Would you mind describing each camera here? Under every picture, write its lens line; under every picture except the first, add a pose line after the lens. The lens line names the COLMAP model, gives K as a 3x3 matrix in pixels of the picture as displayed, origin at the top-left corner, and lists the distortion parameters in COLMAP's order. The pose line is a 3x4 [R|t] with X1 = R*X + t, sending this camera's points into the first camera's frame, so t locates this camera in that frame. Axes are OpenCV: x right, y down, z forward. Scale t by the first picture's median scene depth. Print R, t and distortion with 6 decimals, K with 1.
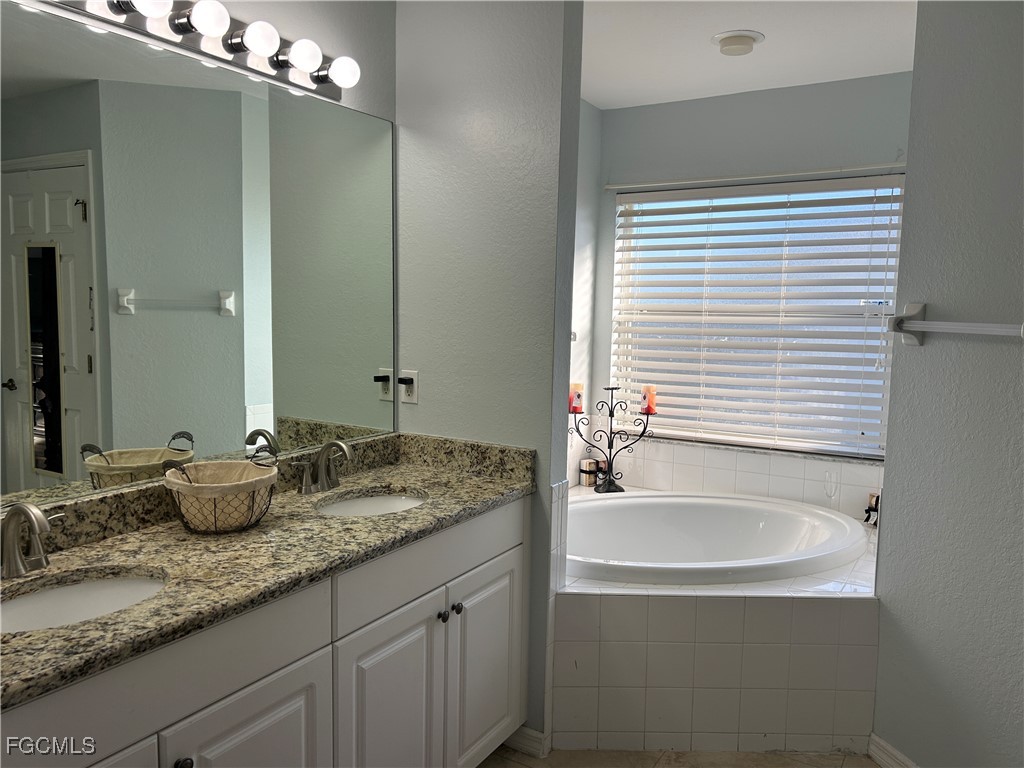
lens RADIAL K [[780.2, 0, 512.0], [0, 780.2, 384.0], [0, 0, 1]] dist [0.102408, -0.119711]
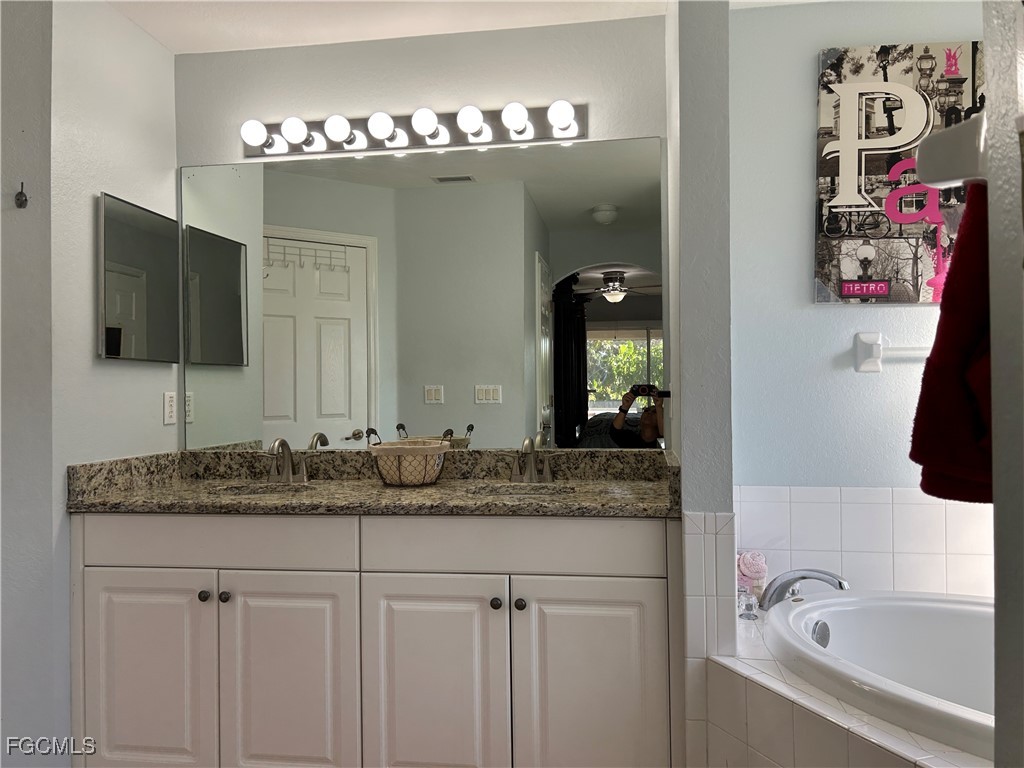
lens RADIAL K [[780.2, 0, 512.0], [0, 780.2, 384.0], [0, 0, 1]] dist [0.102408, -0.119711]
pose [[0.367806, -0.029899, -0.929422, 0.993479], [-0.075482, 0.995225, -0.061887, 0.082800], [0.926834, 0.092917, 0.363792, 0.701328]]
